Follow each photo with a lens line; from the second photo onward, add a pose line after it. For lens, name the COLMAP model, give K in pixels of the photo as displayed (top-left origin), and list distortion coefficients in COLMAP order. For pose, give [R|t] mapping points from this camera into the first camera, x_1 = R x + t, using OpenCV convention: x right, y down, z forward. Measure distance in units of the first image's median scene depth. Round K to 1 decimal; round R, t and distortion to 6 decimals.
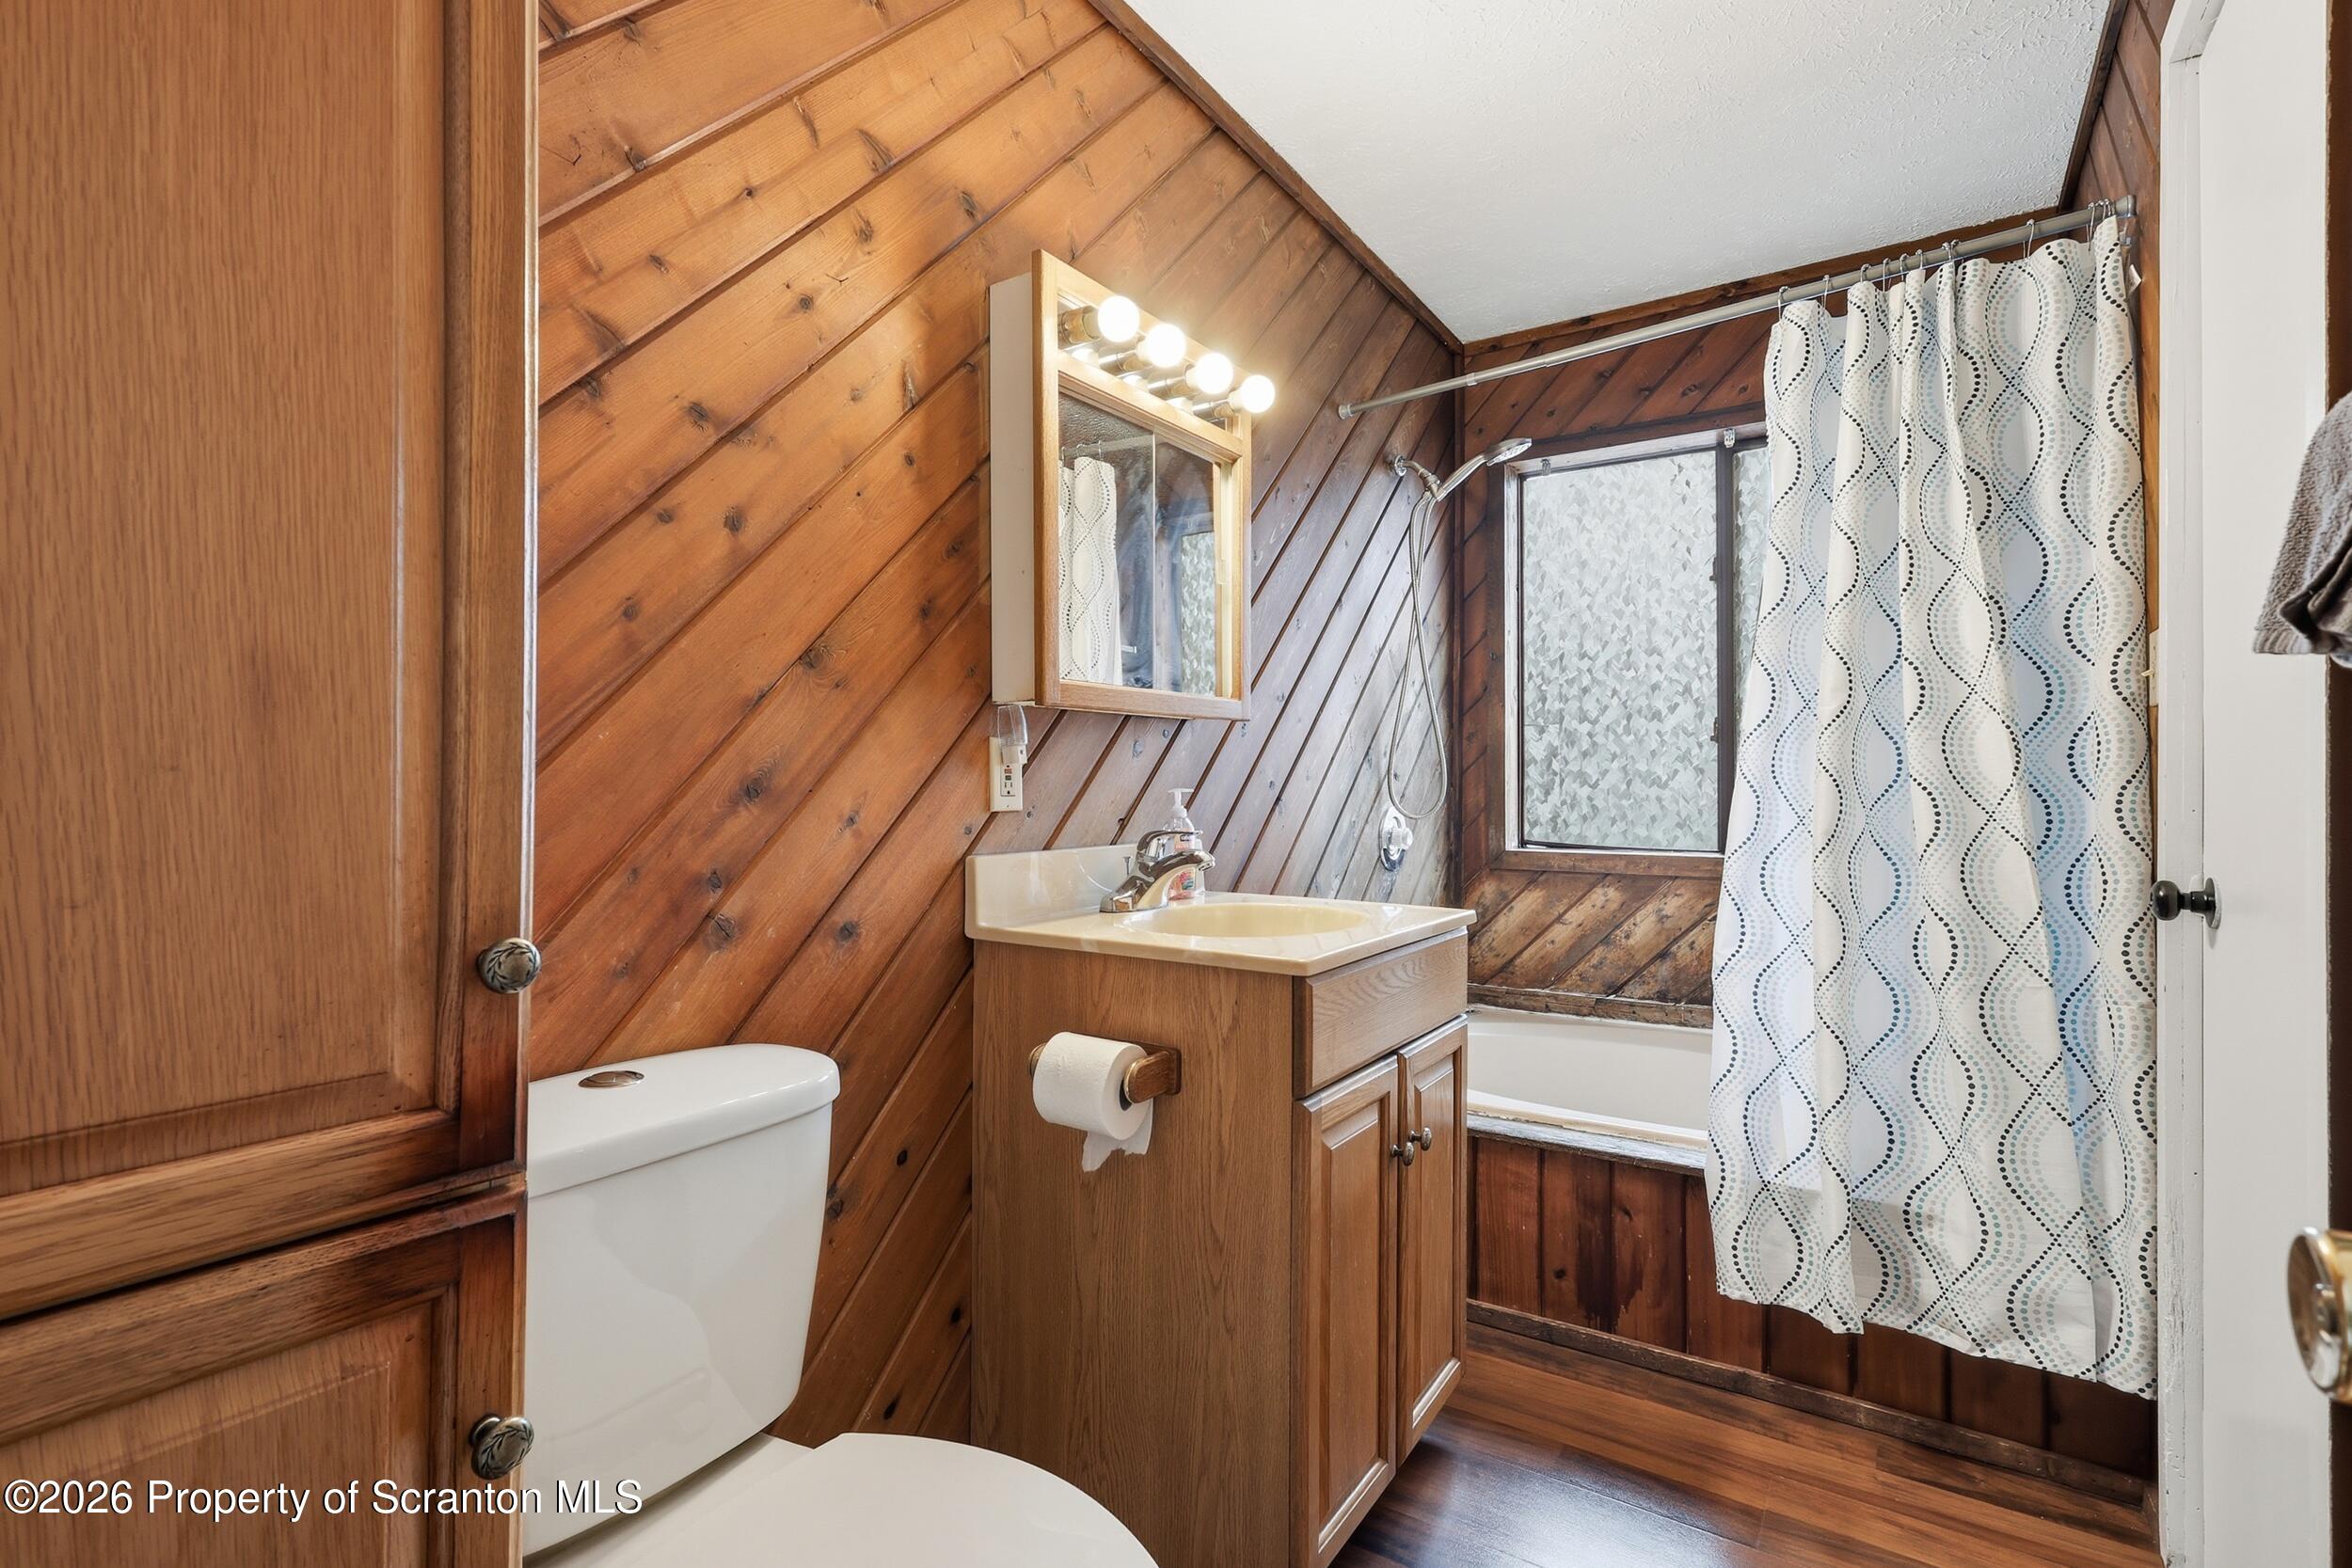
lens RADIAL K [[1080.6, 0, 1164.3], [0, 1080.6, 789.1], [0, 0, 1]] dist [0.001093, -0.001644]
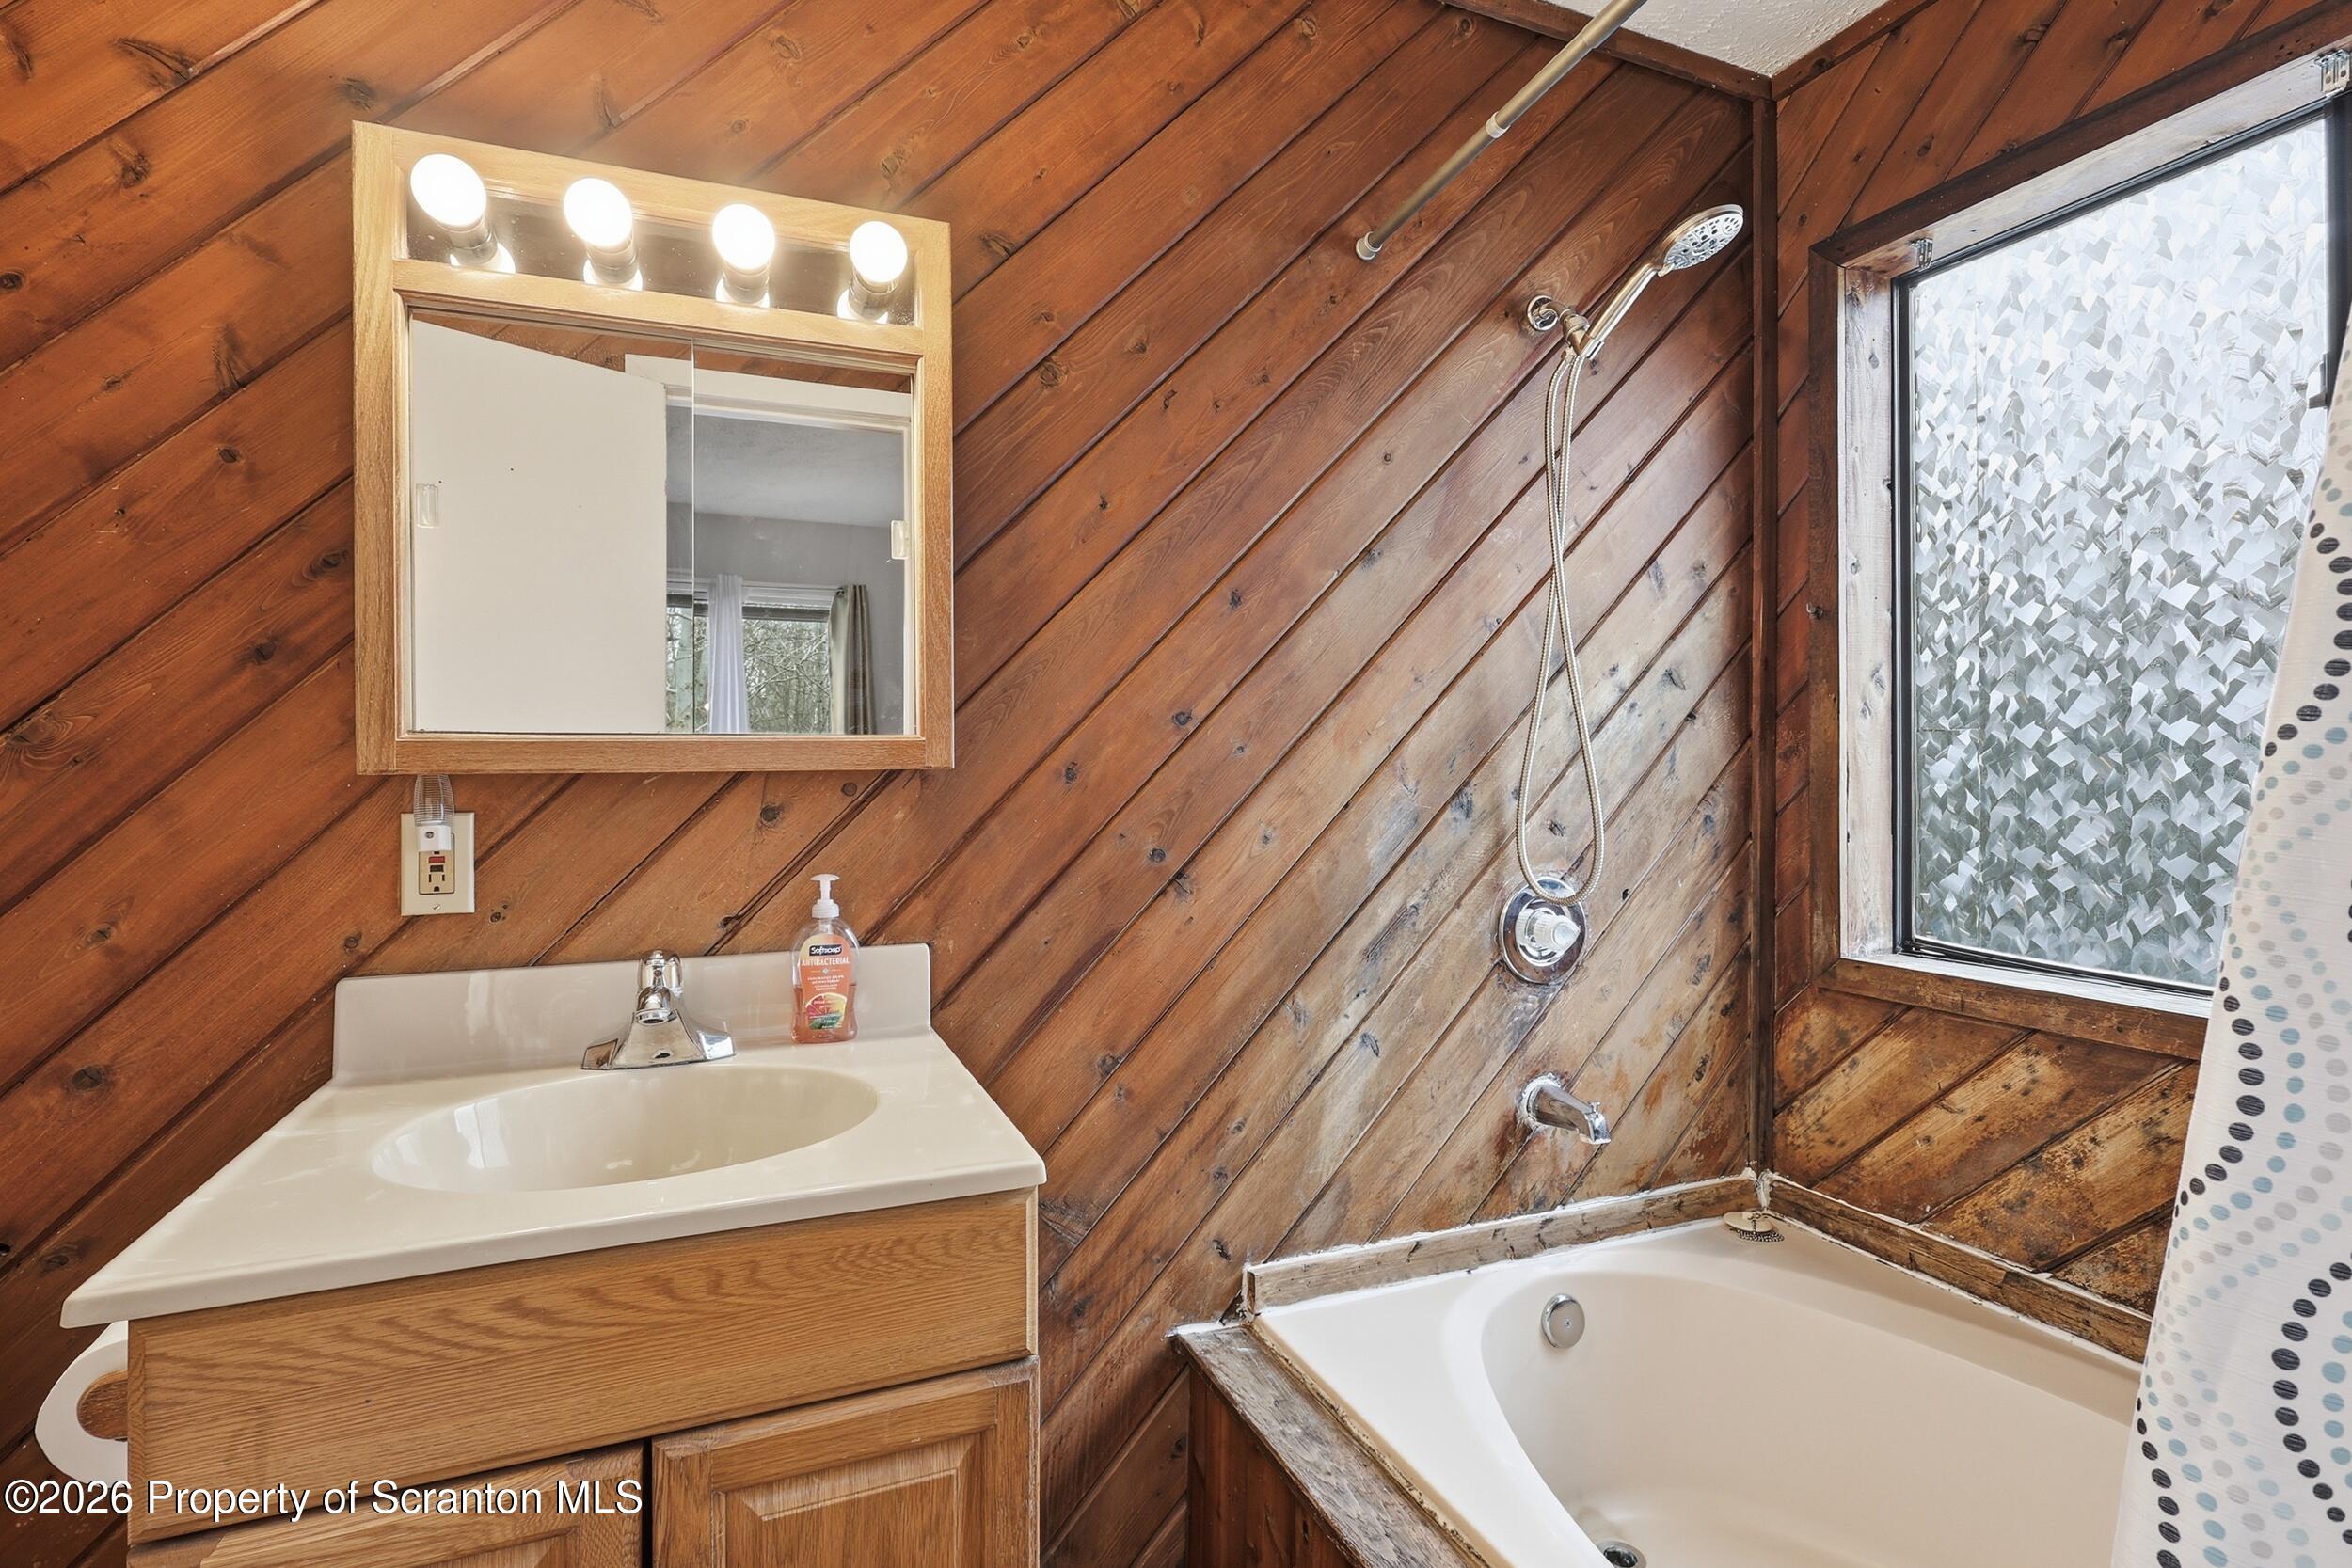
lens RADIAL K [[1080.6, 0, 1177.8], [0, 1080.6, 782.8], [0, 0, 1]] dist [0.001093, -0.001644]
pose [[0.829840, 0.000081, -0.558001, 0.360178], [0.001193, 0.999997, 0.001918, -0.037062], [0.558000, -0.002257, 0.829838, 0.362265]]
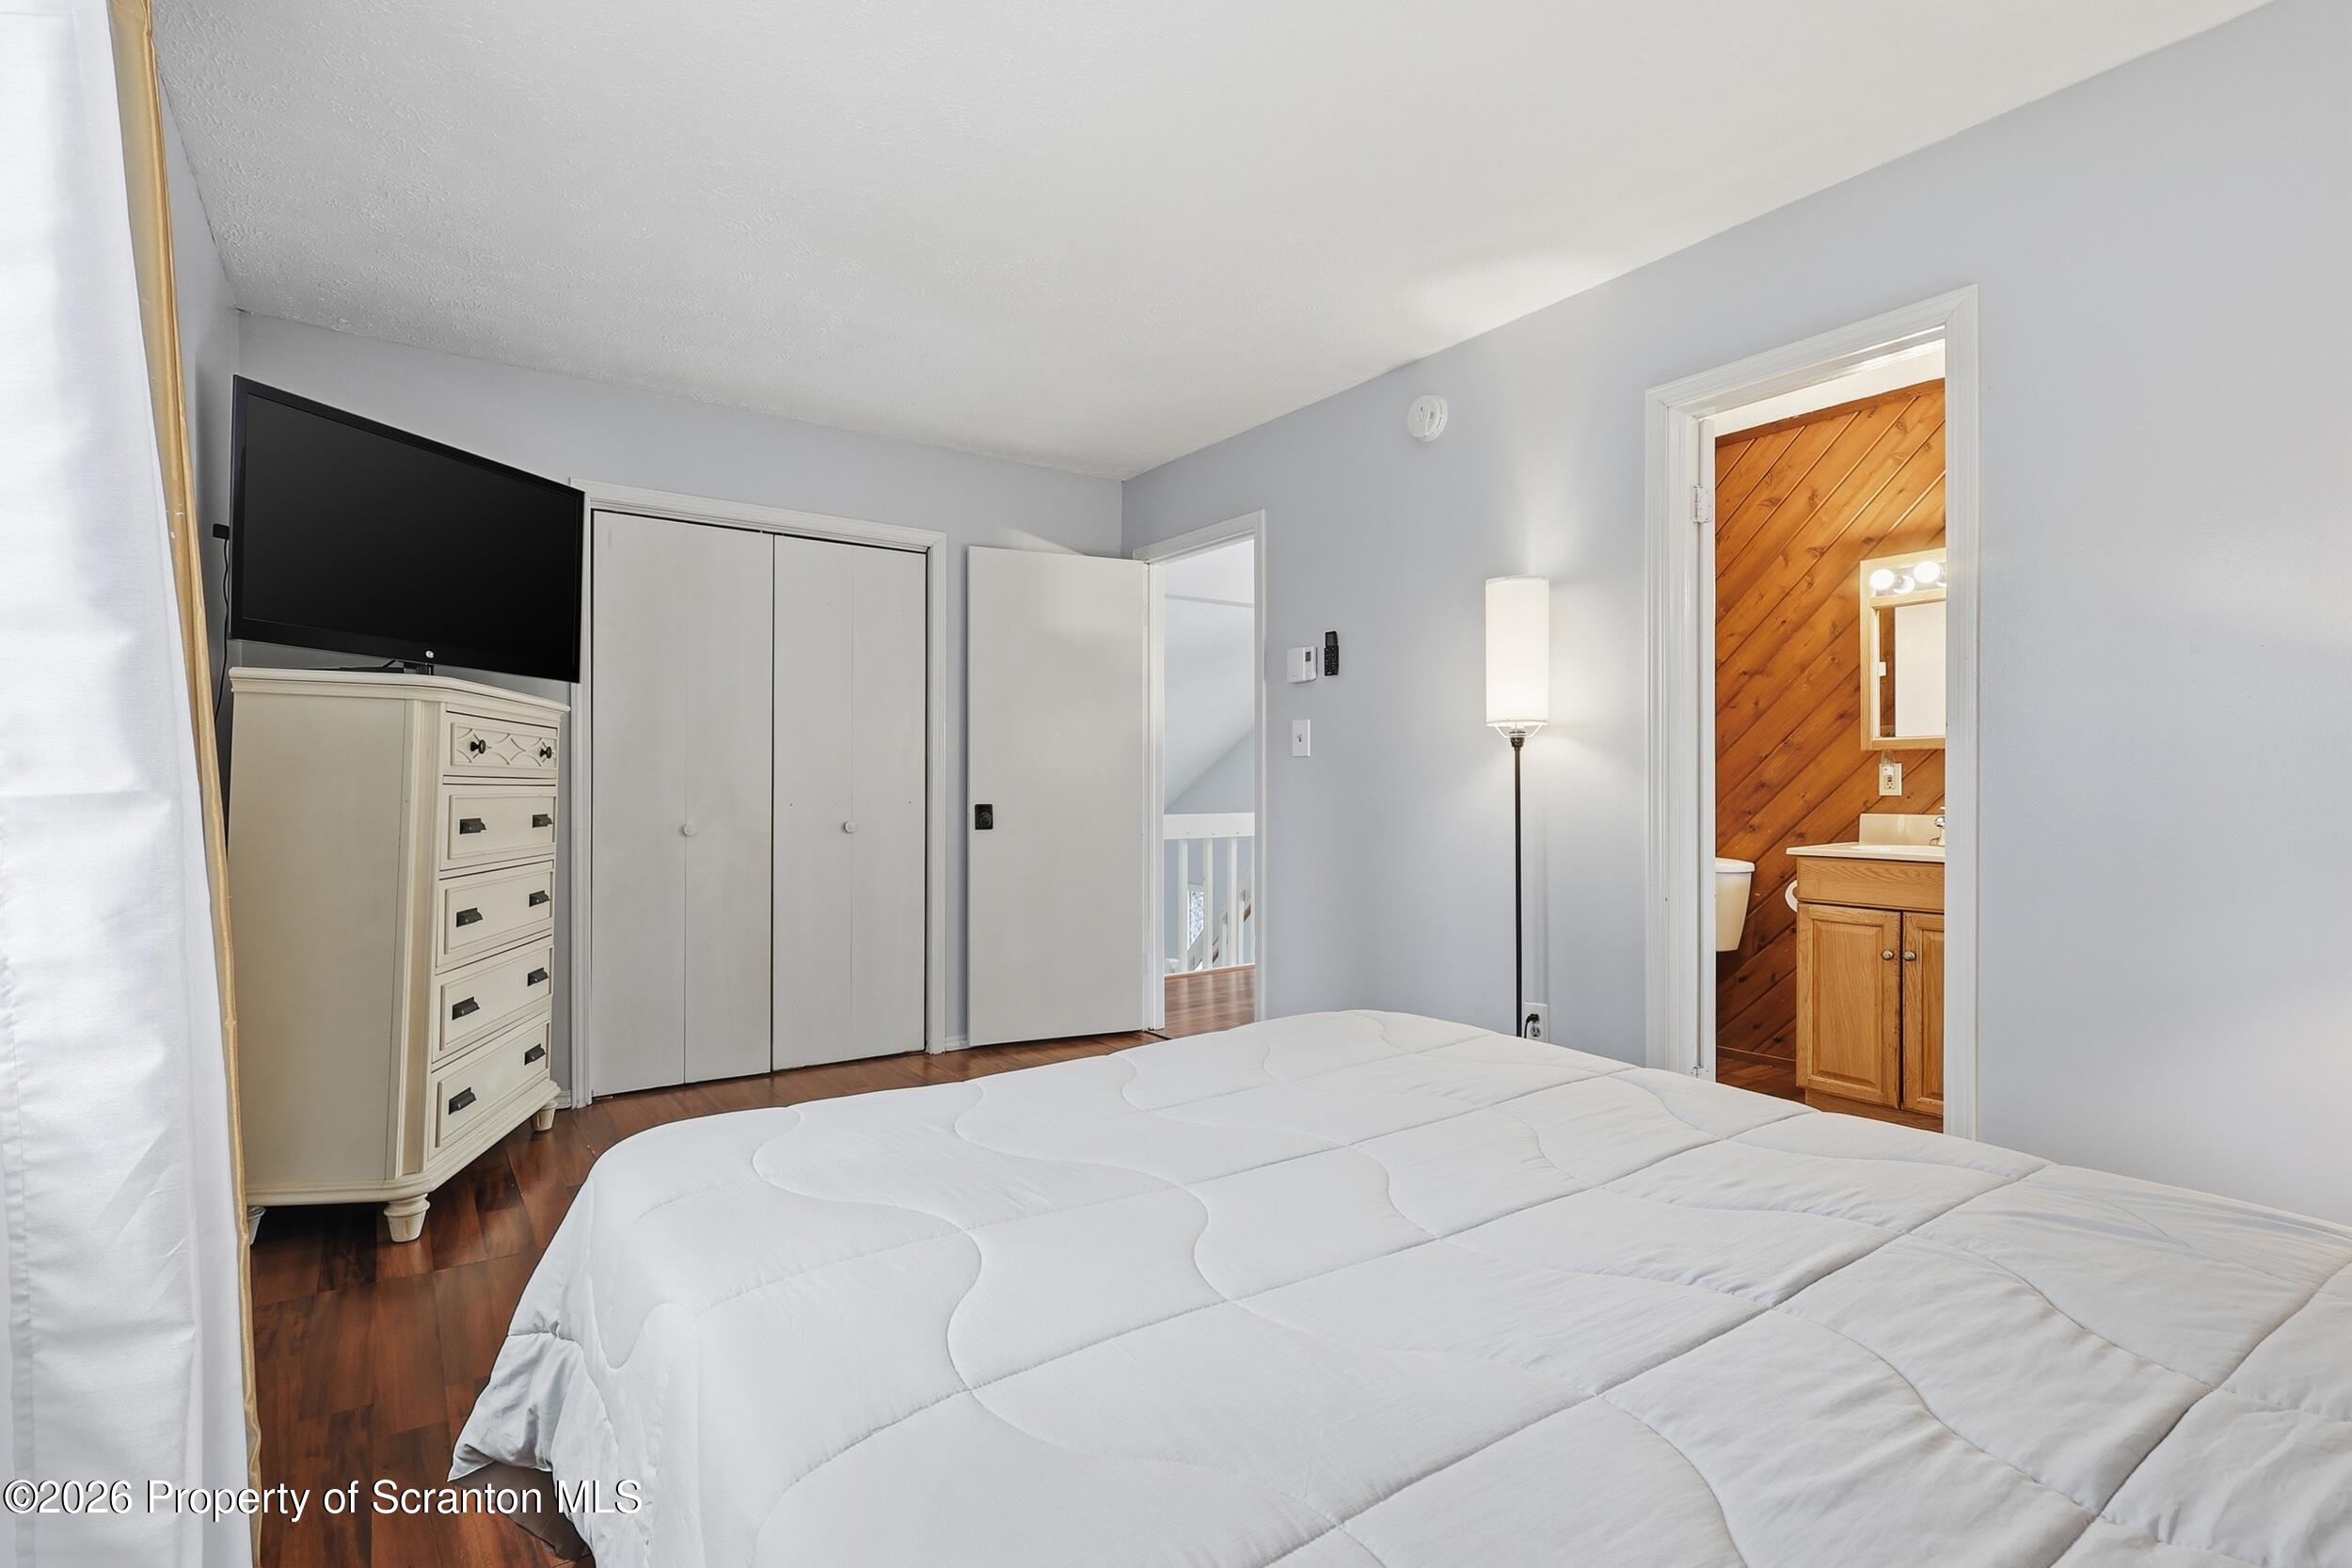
lens RADIAL K [[1080.6, 0, 1171.9], [0, 1080.6, 787.2], [0, 0, 1]] dist [0.001093, -0.001644]
pose [[-0.358681, 0.020996, -0.933224, 1.347979], [0.011504, 0.999771, 0.018072, -0.029923], [0.933389, -0.004254, -0.358840, 0.218143]]
